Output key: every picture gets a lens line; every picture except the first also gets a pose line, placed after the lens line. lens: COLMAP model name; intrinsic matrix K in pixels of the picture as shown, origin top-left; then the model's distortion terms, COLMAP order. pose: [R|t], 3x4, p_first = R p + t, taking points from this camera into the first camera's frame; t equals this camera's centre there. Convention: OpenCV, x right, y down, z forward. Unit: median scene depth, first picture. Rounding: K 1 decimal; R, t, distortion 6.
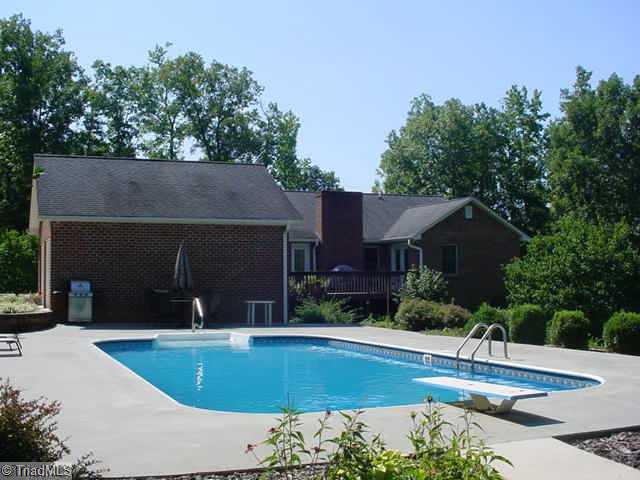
lens RADIAL K [[809.3, 0, 320.0], [0, 809.3, 240.0], [0, 0, 1]] dist [-0.194976, 0.226693]
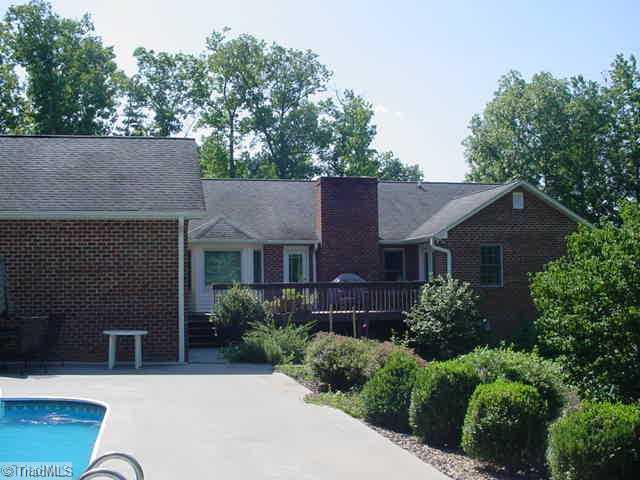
lens RADIAL K [[809.3, 0, 320.0], [0, 809.3, 240.0], [0, 0, 1]] dist [-0.194976, 0.226693]
pose [[0.985050, -0.015054, -0.171611, 0.073393], [0.014094, 0.999877, -0.006813, 0.002255], [0.171692, 0.004293, 0.985141, 0.136240]]
